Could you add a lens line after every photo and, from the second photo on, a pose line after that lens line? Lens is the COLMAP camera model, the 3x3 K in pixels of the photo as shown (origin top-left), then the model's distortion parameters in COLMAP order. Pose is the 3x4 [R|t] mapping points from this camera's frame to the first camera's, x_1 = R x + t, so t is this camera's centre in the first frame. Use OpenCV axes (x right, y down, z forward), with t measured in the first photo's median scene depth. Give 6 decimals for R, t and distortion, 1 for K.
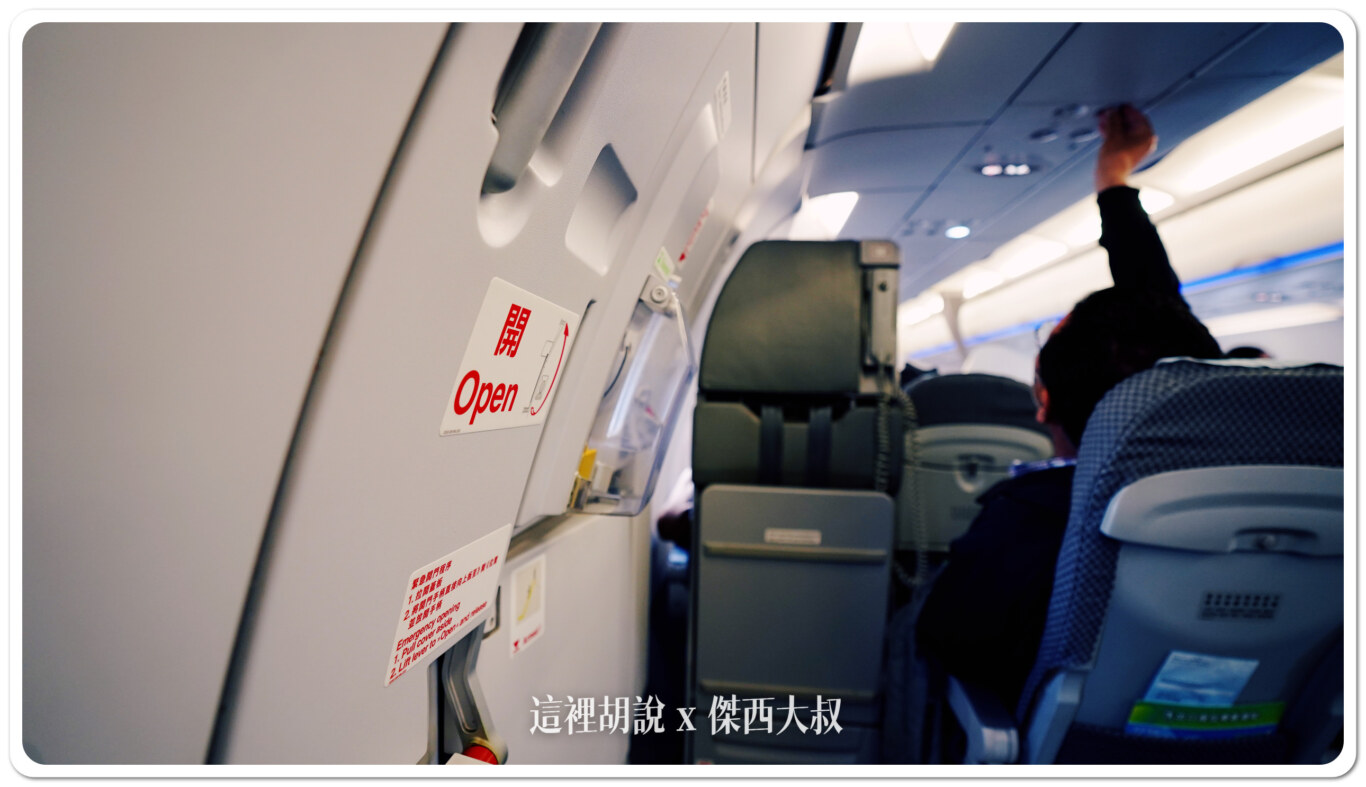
lens RADIAL K [[600.7, 0, 683.0], [0, 600.7, 393.5], [0, 0, 1]] dist [-0.048440, 0.000059]
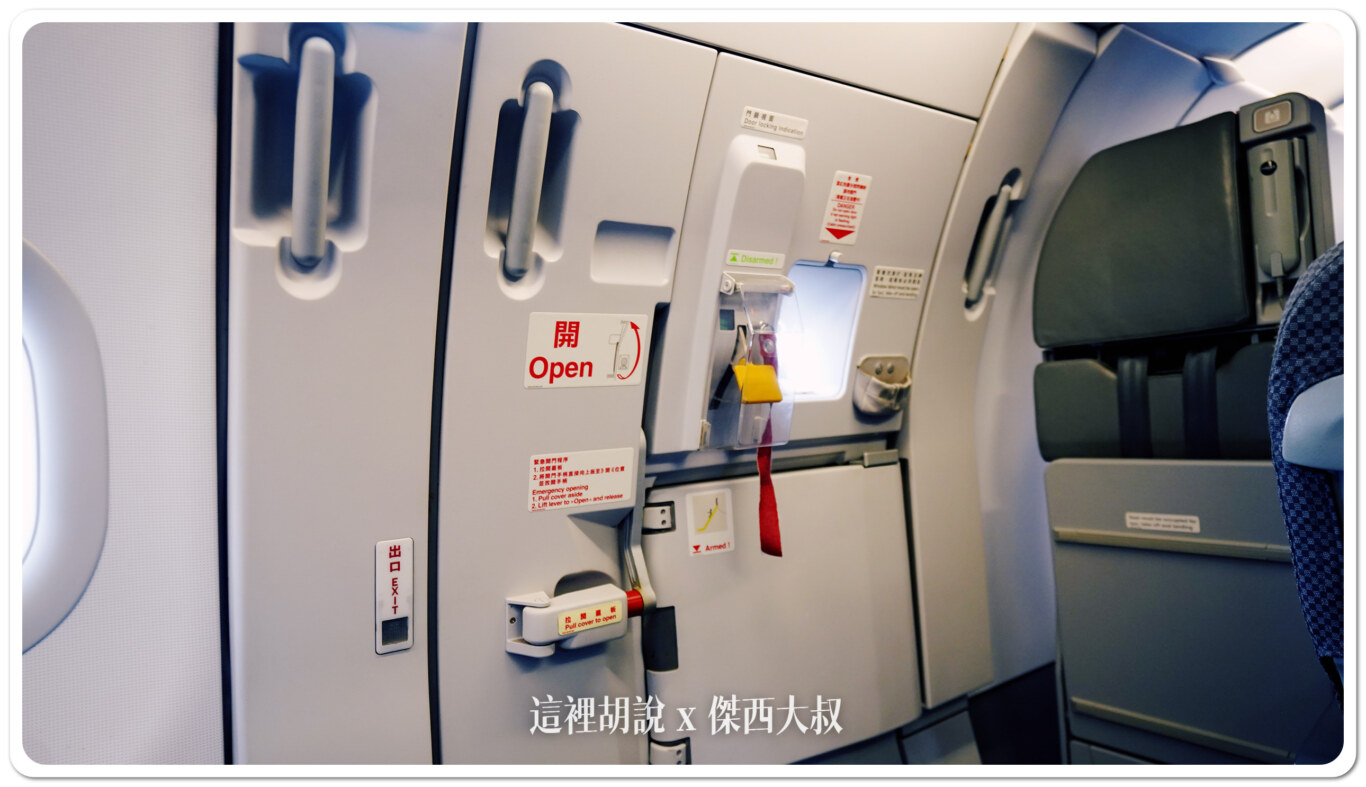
lens RADIAL K [[806.5, 0, 683.0], [0, 806.5, 393.5], [0, 0, 1]] dist [-0.003894, 0.000306]
pose [[0.682528, -0.082205, -0.726222, 1.060684], [0.081856, 0.996001, -0.035812, 0.120857], [0.726261, -0.035002, 0.686527, -0.301668]]
